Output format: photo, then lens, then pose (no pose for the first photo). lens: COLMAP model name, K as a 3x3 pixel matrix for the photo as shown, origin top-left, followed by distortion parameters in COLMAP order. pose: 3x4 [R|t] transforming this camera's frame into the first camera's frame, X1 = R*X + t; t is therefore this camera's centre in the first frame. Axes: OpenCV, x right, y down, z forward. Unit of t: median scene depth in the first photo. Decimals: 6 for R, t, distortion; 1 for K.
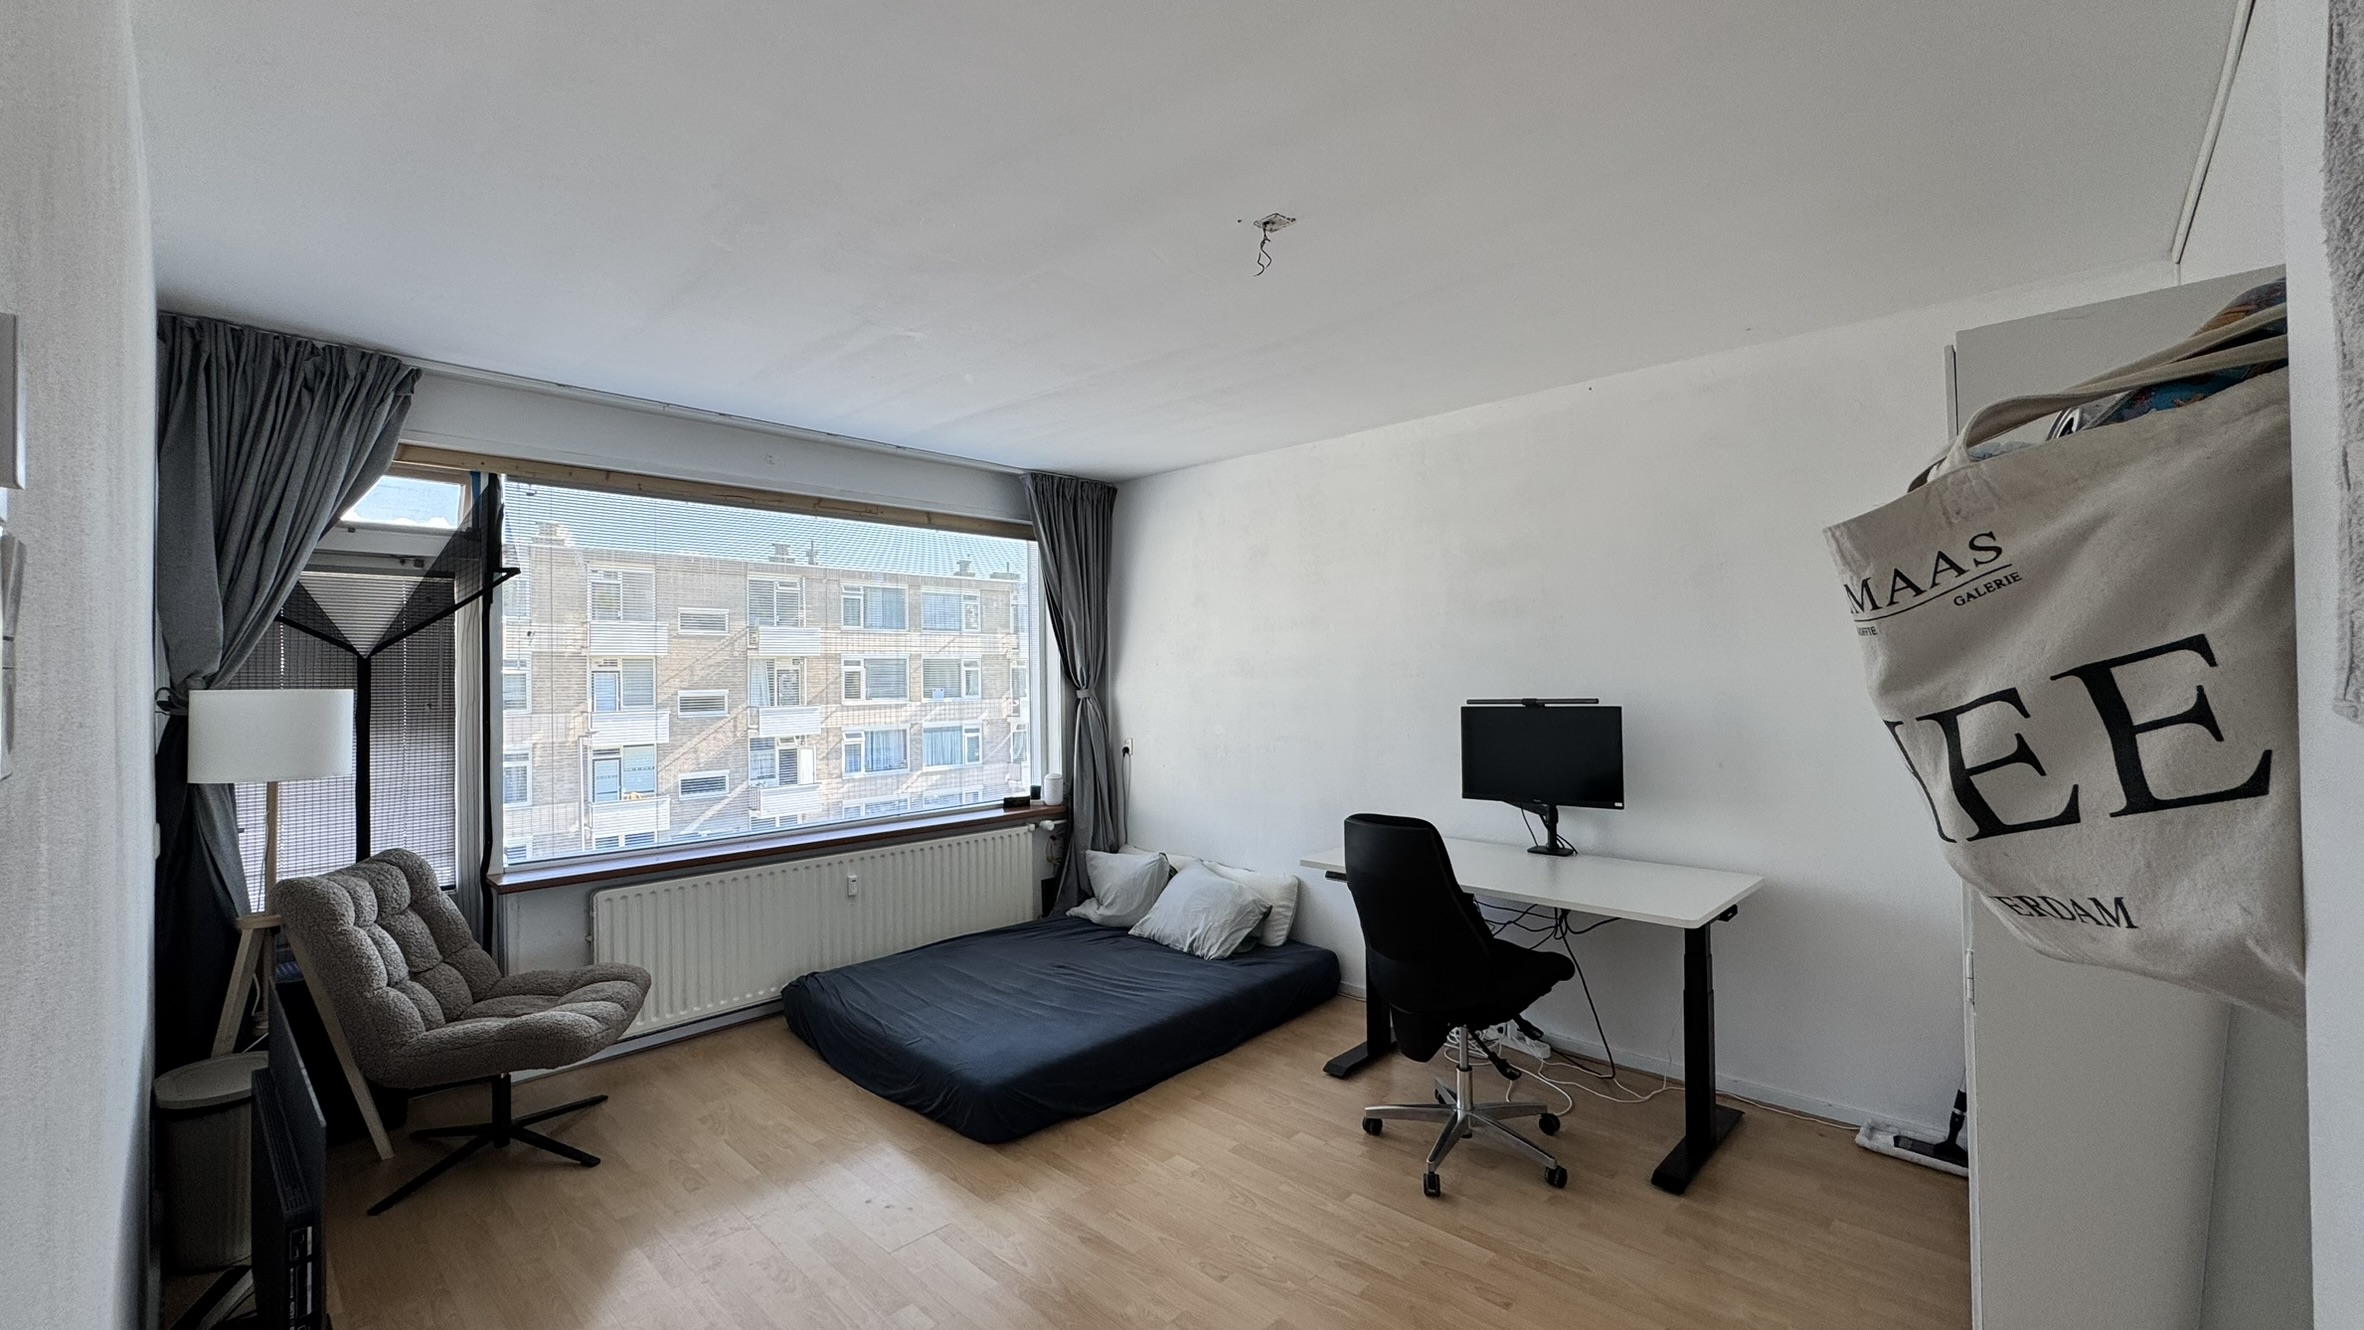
lens RADIAL K [[939.9, 0, 1182.0], [0, 939.9, 665.0], [0, 0, 1]] dist [0.000389, 0.000083]
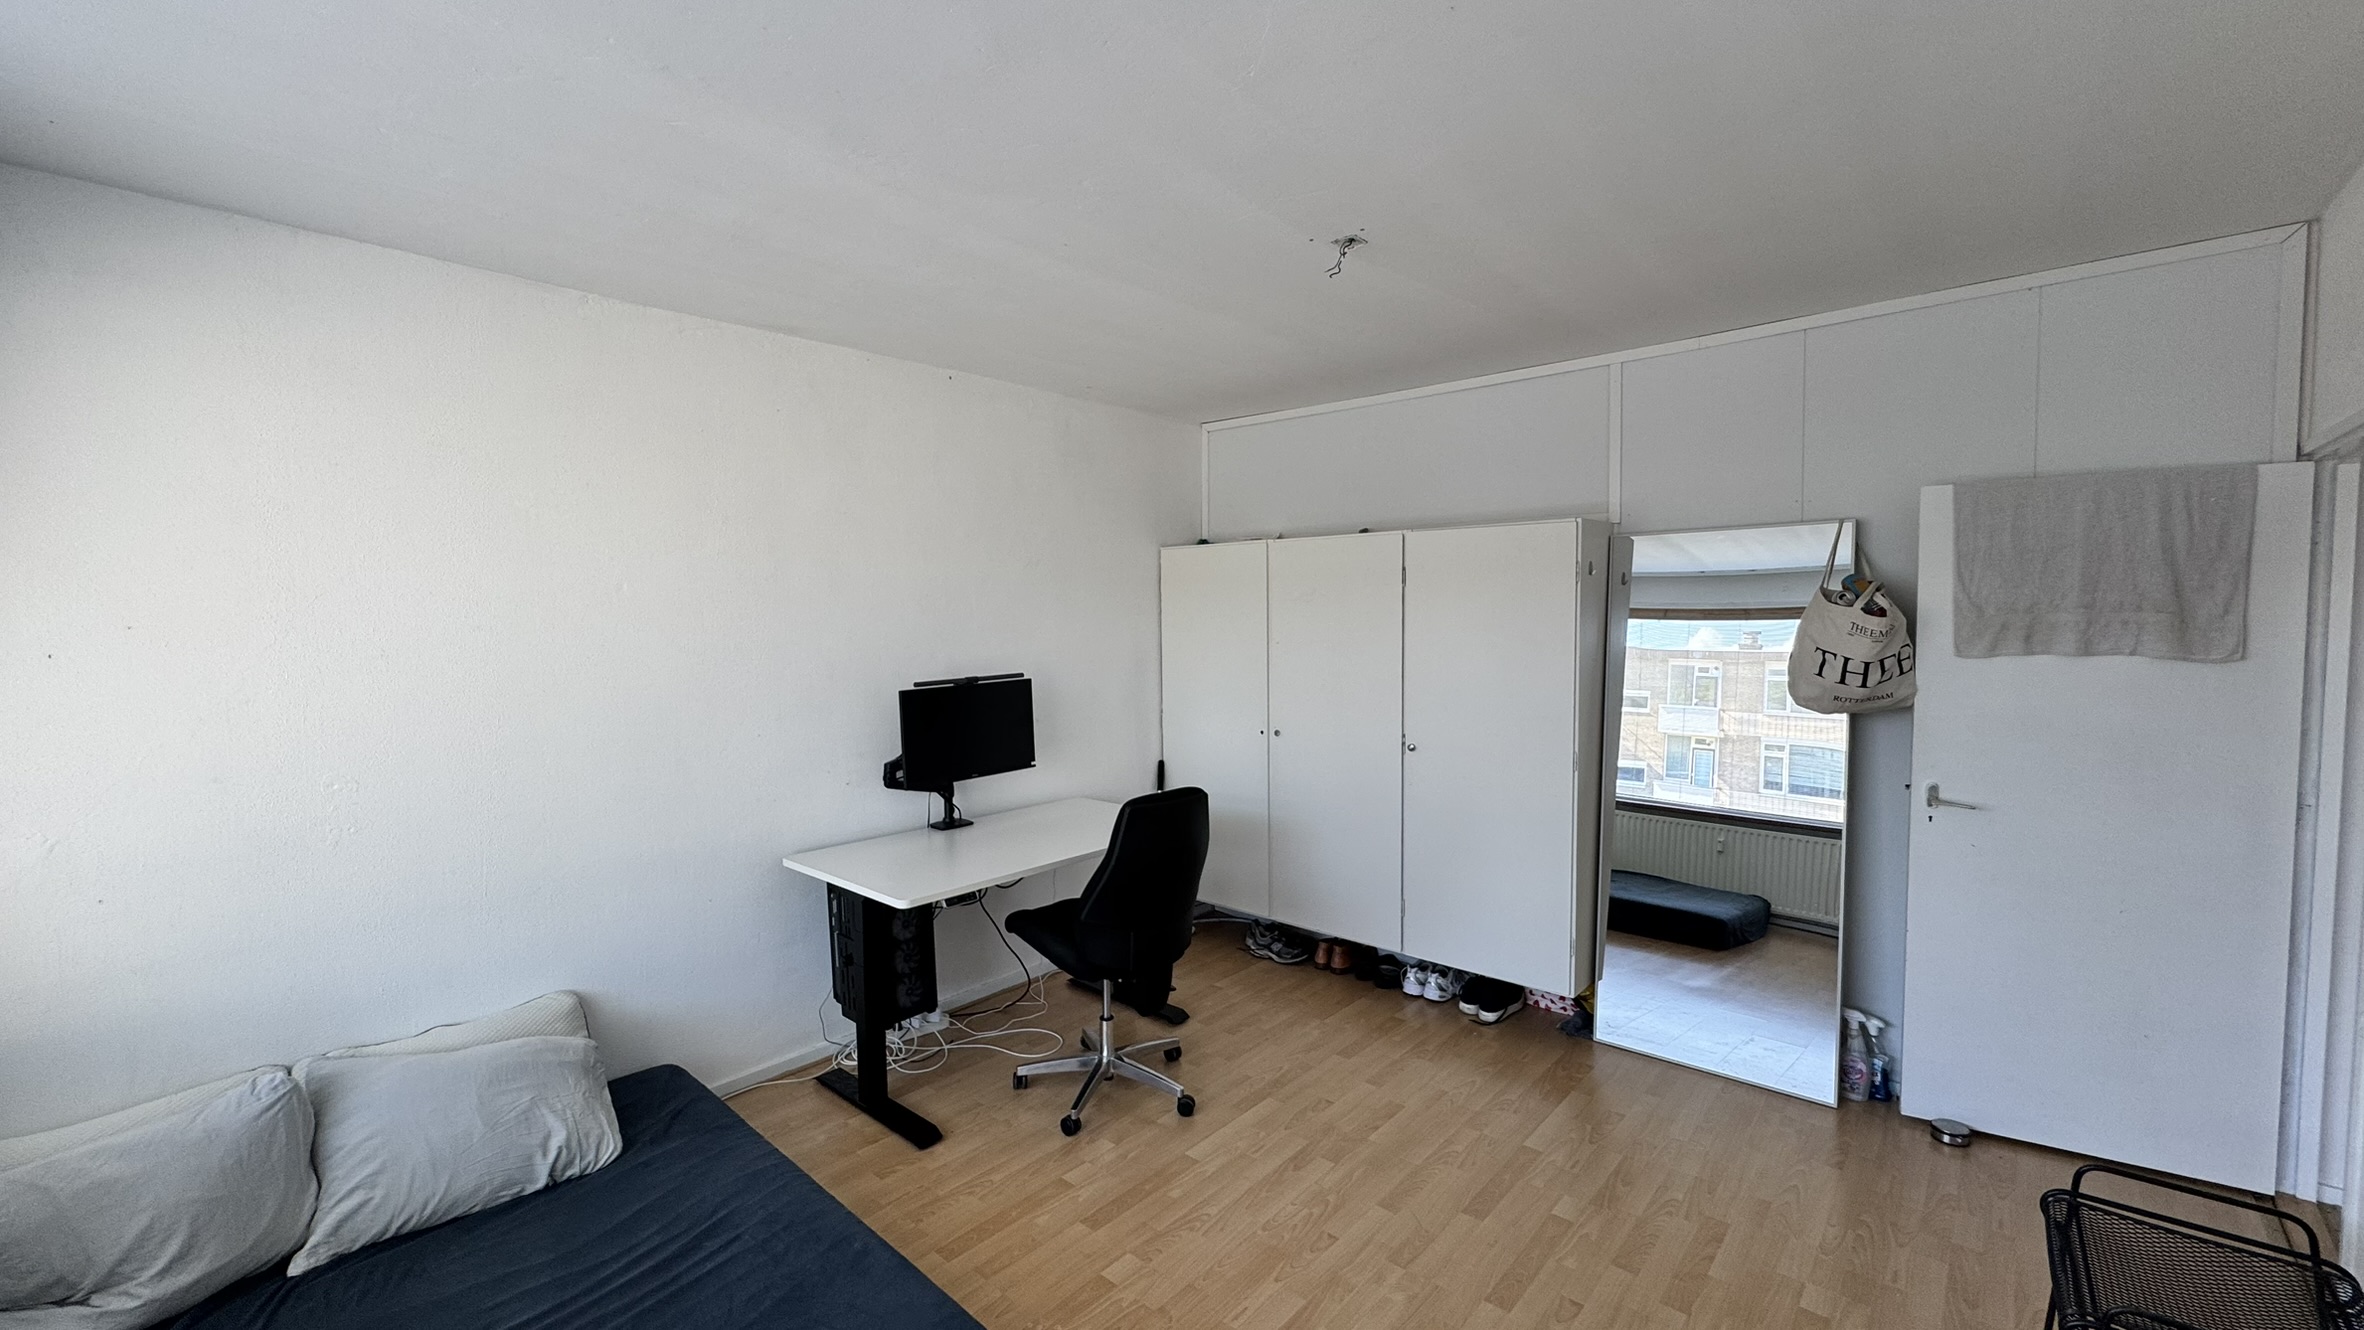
lens RADIAL K [[939.9, 0, 1182.0], [0, 939.9, 665.0], [0, 0, 1]] dist [0.000389, 0.000083]
pose [[-0.031977, -0.040611, 0.998663, -0.585890], [-0.001342, 0.999175, 0.040589, -0.016393], [-0.999488, -0.000042, -0.032005, 0.724103]]
